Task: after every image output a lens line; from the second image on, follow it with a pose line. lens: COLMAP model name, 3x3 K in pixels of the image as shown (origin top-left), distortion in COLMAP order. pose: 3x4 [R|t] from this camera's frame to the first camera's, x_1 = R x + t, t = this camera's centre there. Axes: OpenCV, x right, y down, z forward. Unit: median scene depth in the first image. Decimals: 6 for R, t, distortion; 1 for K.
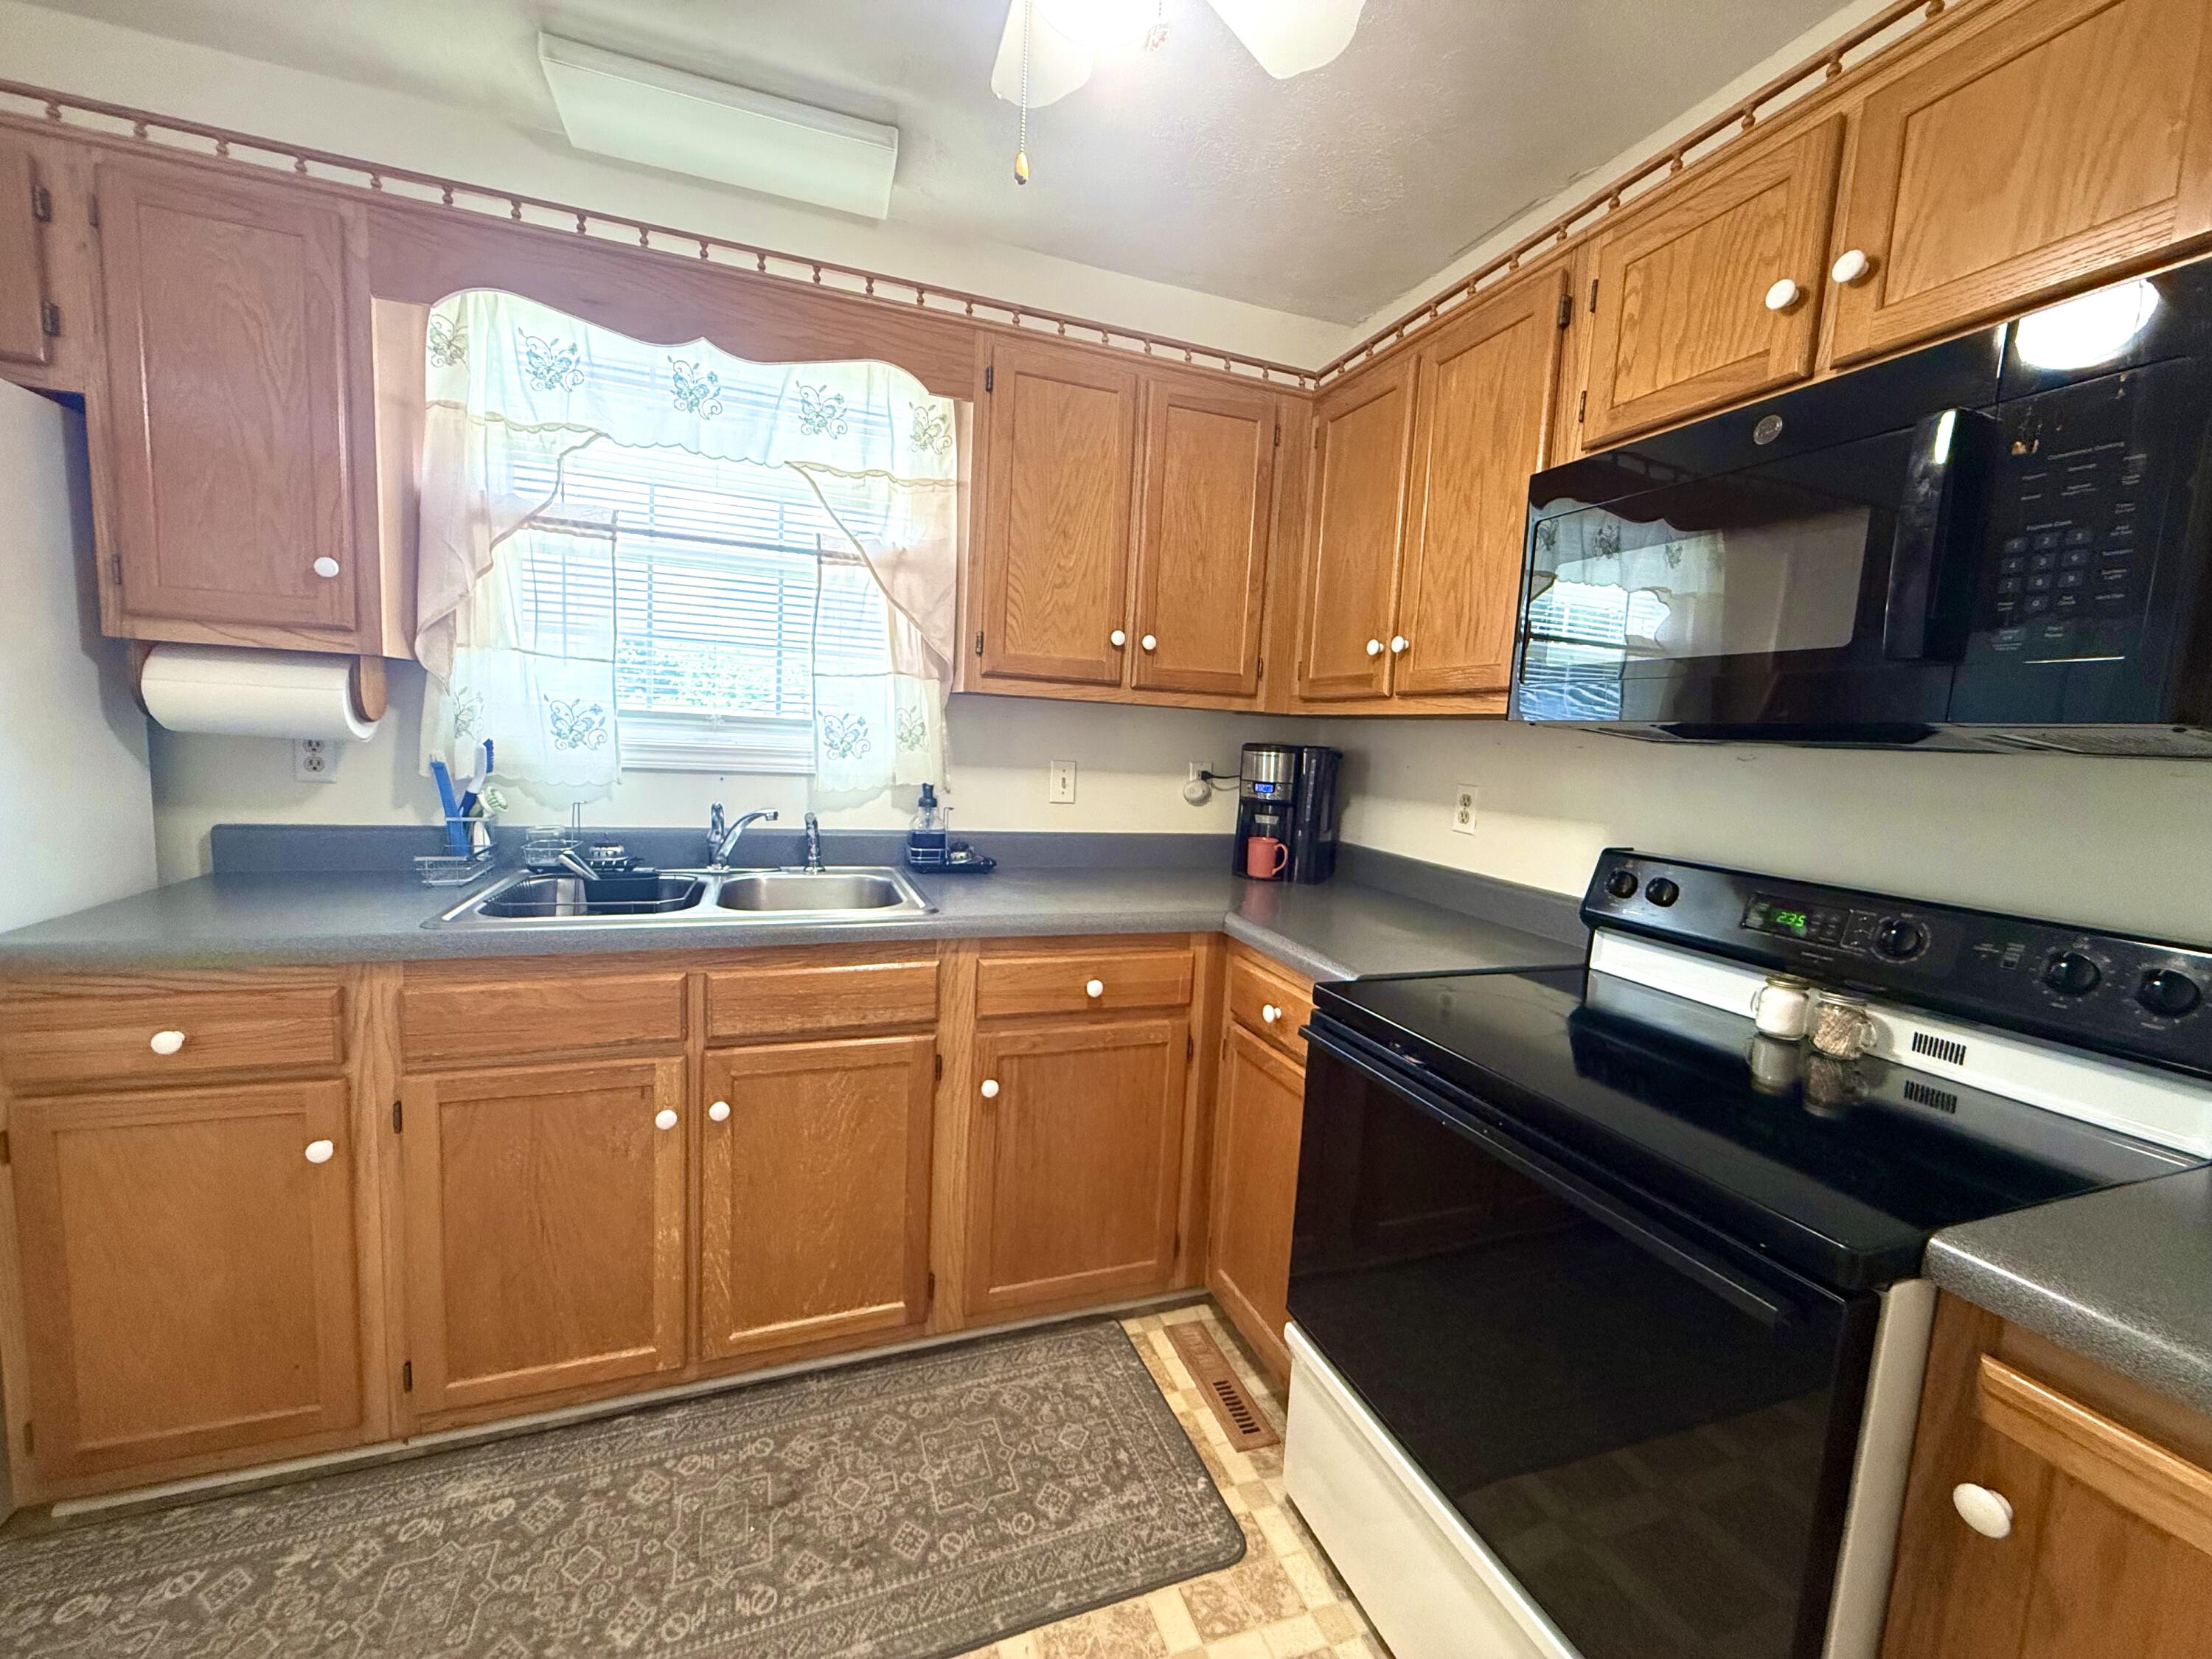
lens RADIAL K [[880.5, 0, 1097.3], [0, 880.5, 827.0], [0, 0, 1]] dist [-0.000430, 0.000436]
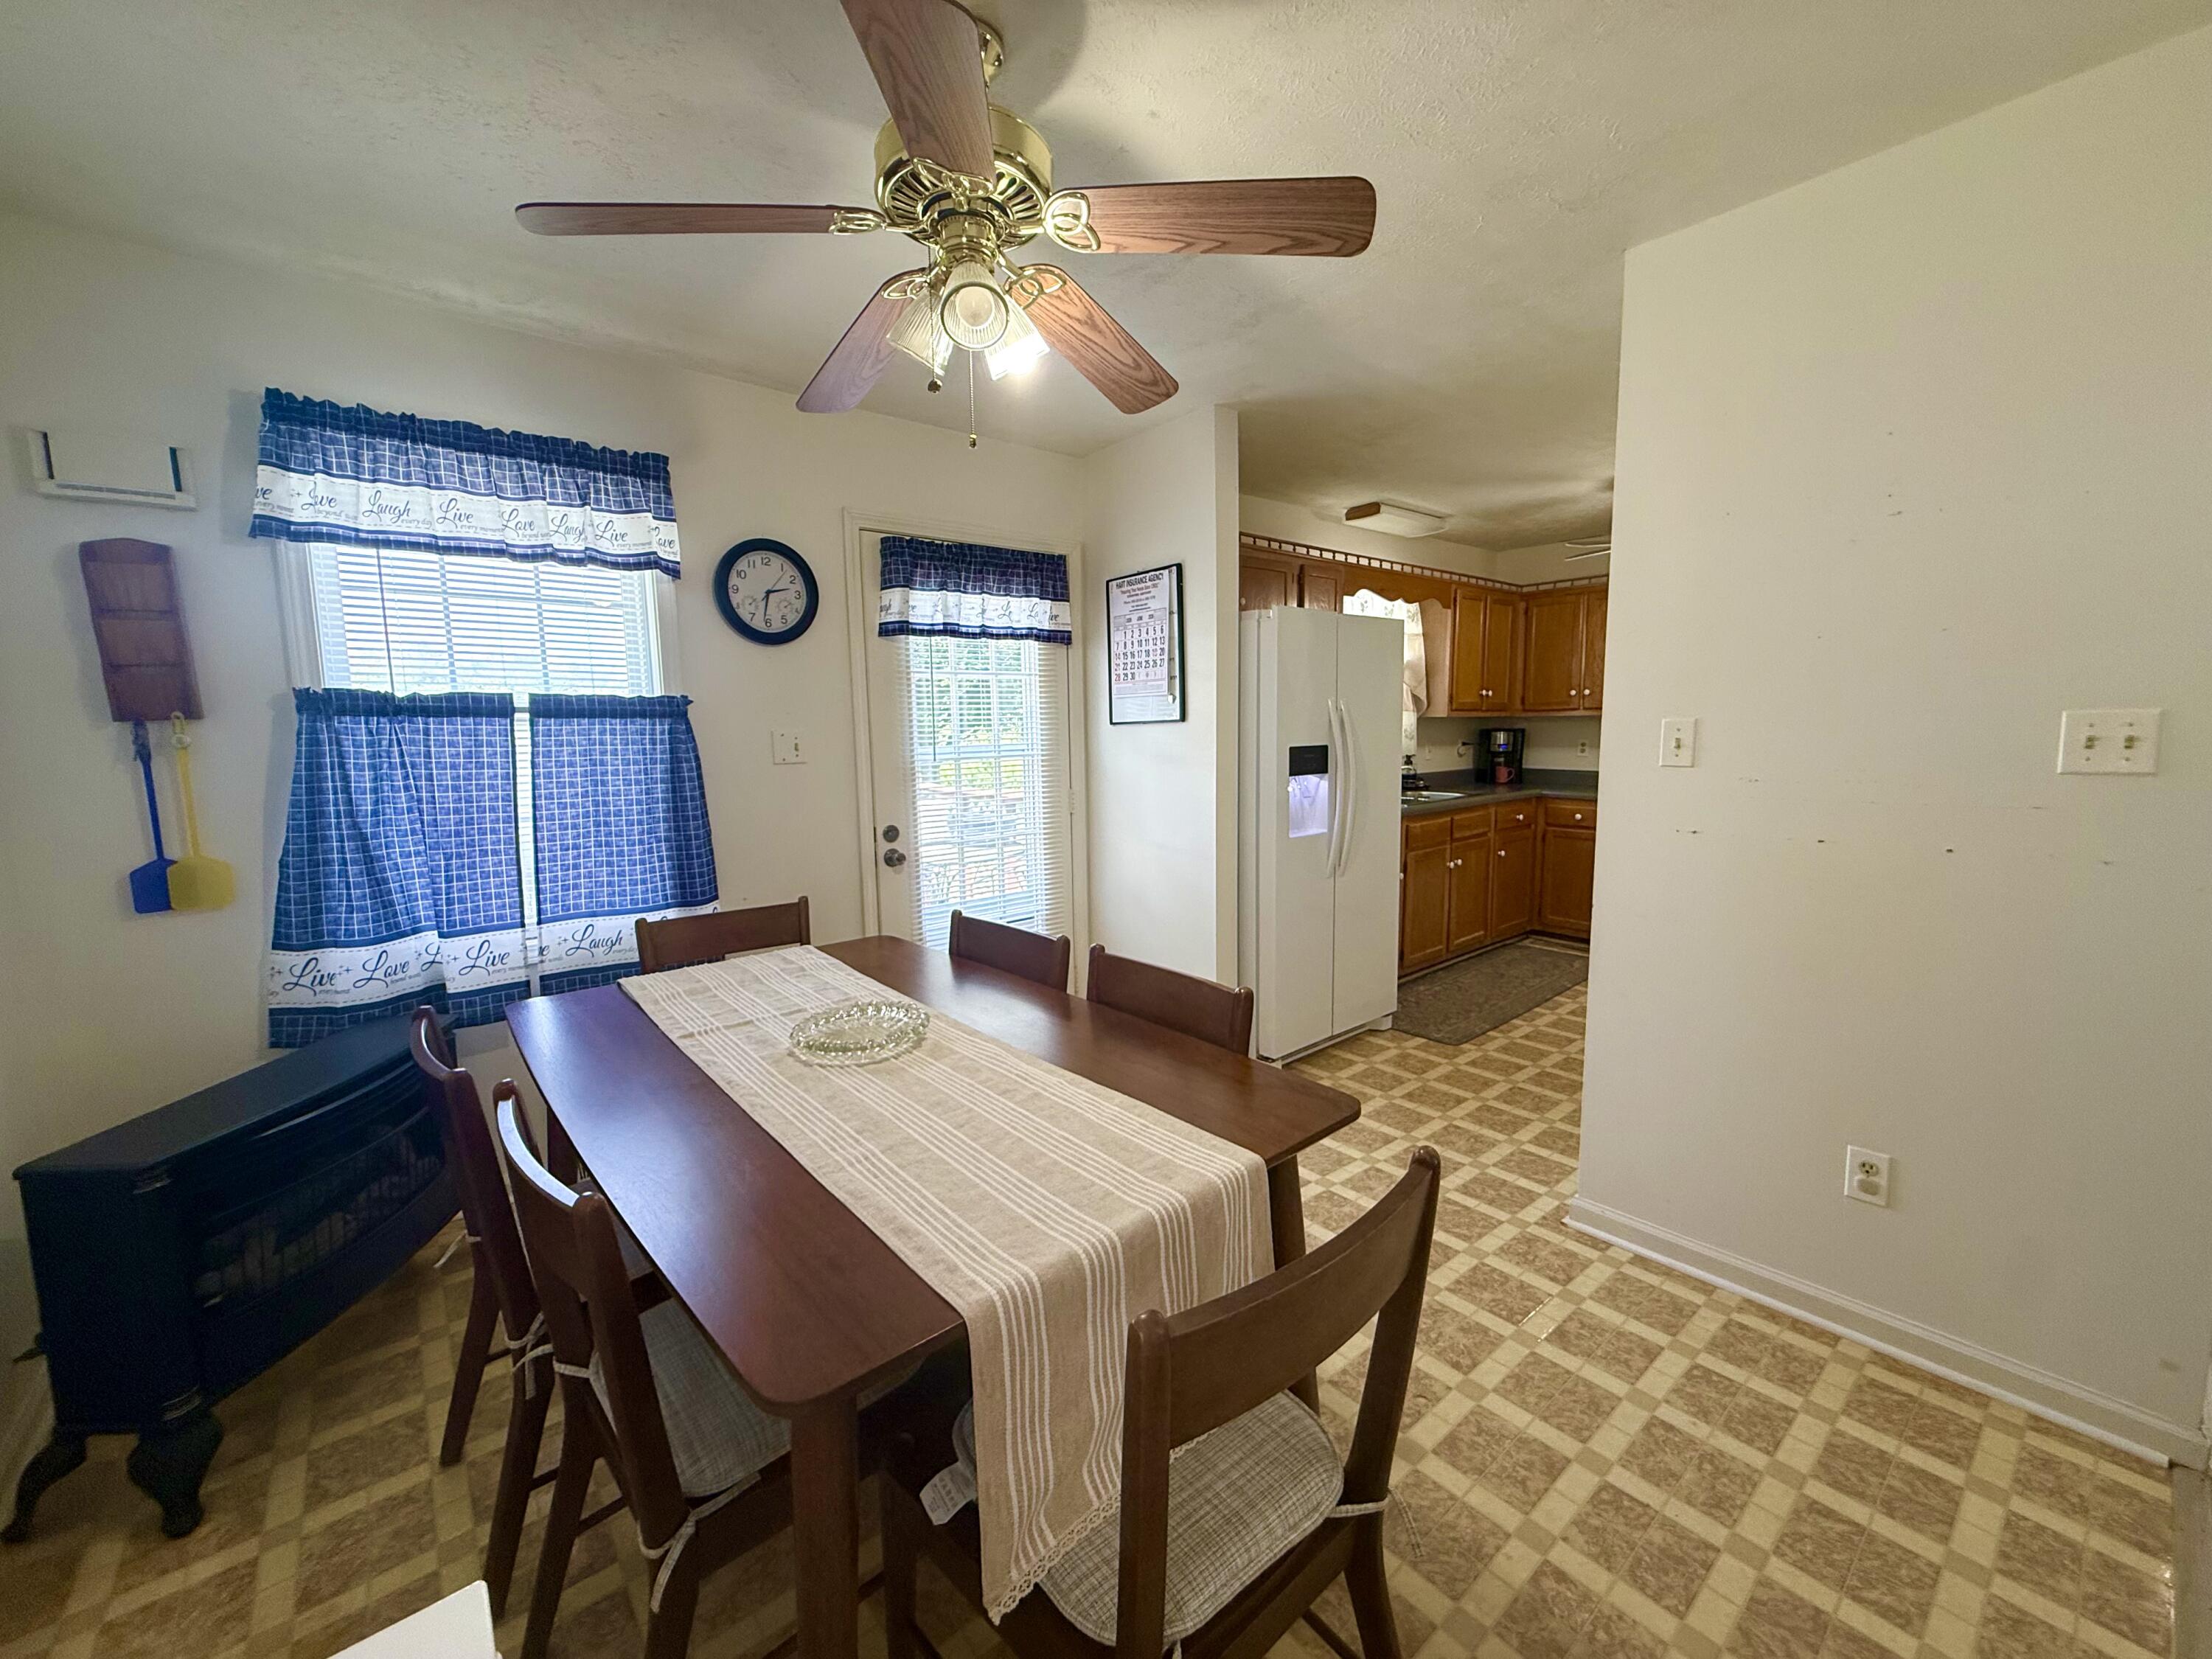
lens RADIAL K [[880.5, 0, 1097.3], [0, 880.5, 827.0], [0, 0, 1]] dist [-0.000430, 0.000436]
pose [[0.939597, -0.104389, 0.325976, -2.286613], [0.098963, 0.994536, 0.033236, -0.018792], [-0.327664, 0.001031, 0.944794, -1.296946]]
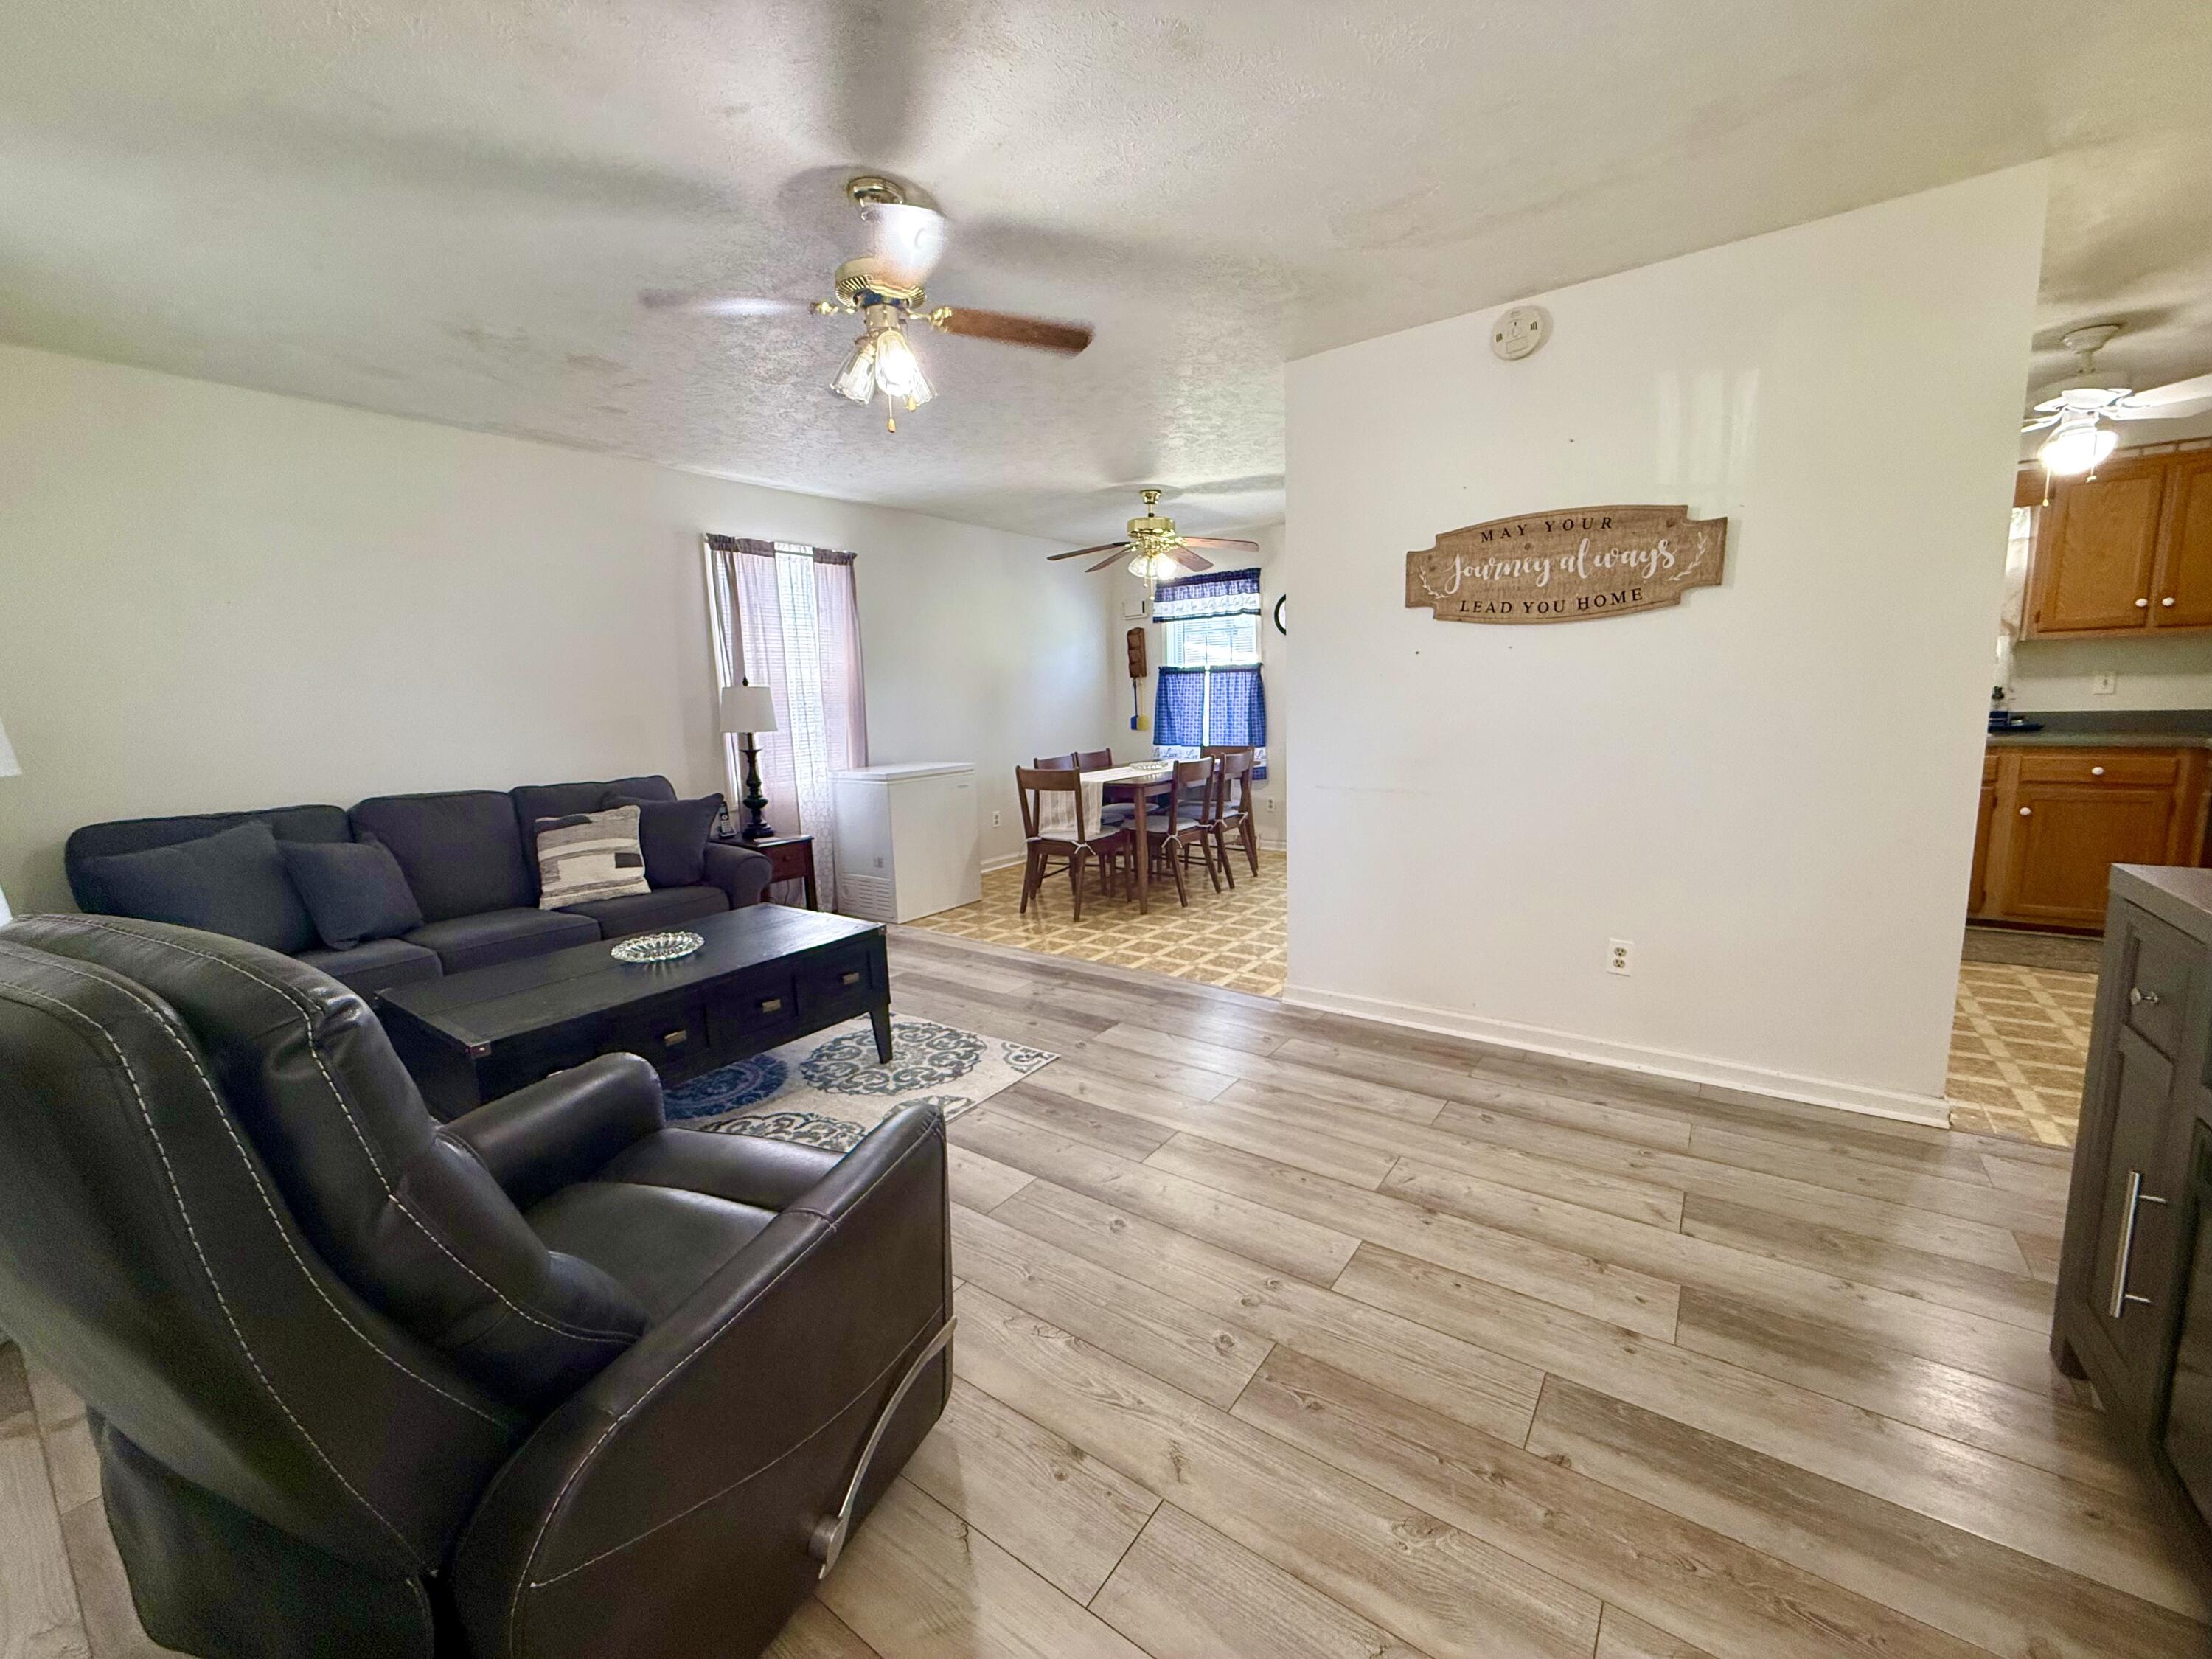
lens RADIAL K [[880.5, 0, 1097.3], [0, 880.5, 827.0], [0, 0, 1]] dist [-0.000430, 0.000436]
pose [[0.549796, 0.054428, -0.833524, 0.469392], [-0.025754, 0.998505, 0.048213, 0.285559], [0.834902, -0.005041, 0.550376, -2.318618]]
